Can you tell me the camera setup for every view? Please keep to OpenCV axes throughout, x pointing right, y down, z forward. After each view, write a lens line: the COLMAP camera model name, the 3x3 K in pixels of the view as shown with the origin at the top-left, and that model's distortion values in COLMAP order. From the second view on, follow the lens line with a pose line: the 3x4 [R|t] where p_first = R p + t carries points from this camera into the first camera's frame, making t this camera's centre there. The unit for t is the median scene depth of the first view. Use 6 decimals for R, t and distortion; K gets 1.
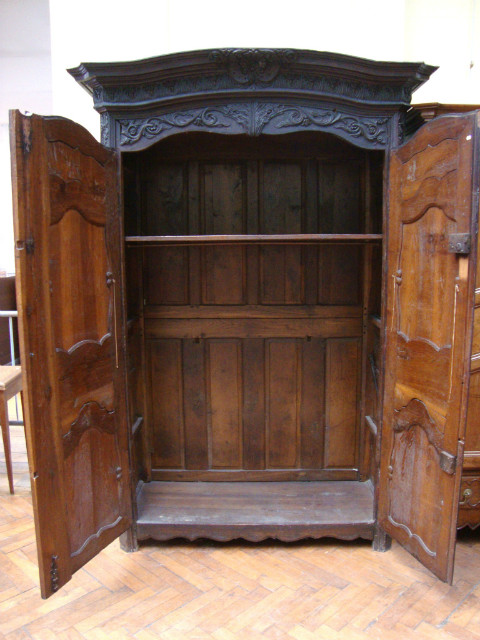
lens RADIAL K [[568.8, 0, 244.5], [0, 568.8, 321.1], [0, 0, 1]] dist [-0.178615, 0.142734]
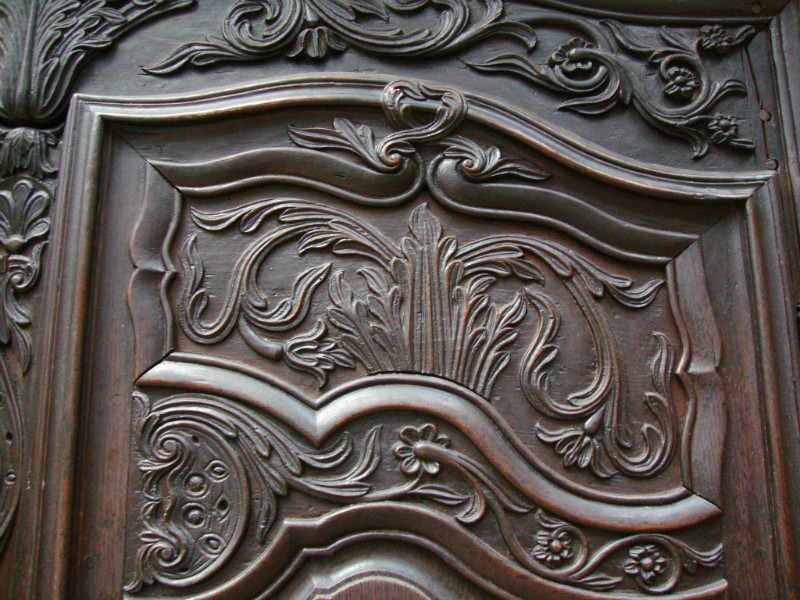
lens RADIAL K [[711.1, 0, 408.2], [0, 711.1, 295.1], [0, 0, 1]] dist [-0.178615, 0.142734]
pose [[0.999799, 0.001034, 0.020031, 0.137228], [0.005820, 0.940755, -0.339038, -0.202256], [-0.019195, 0.339086, 0.940559, 0.813539]]
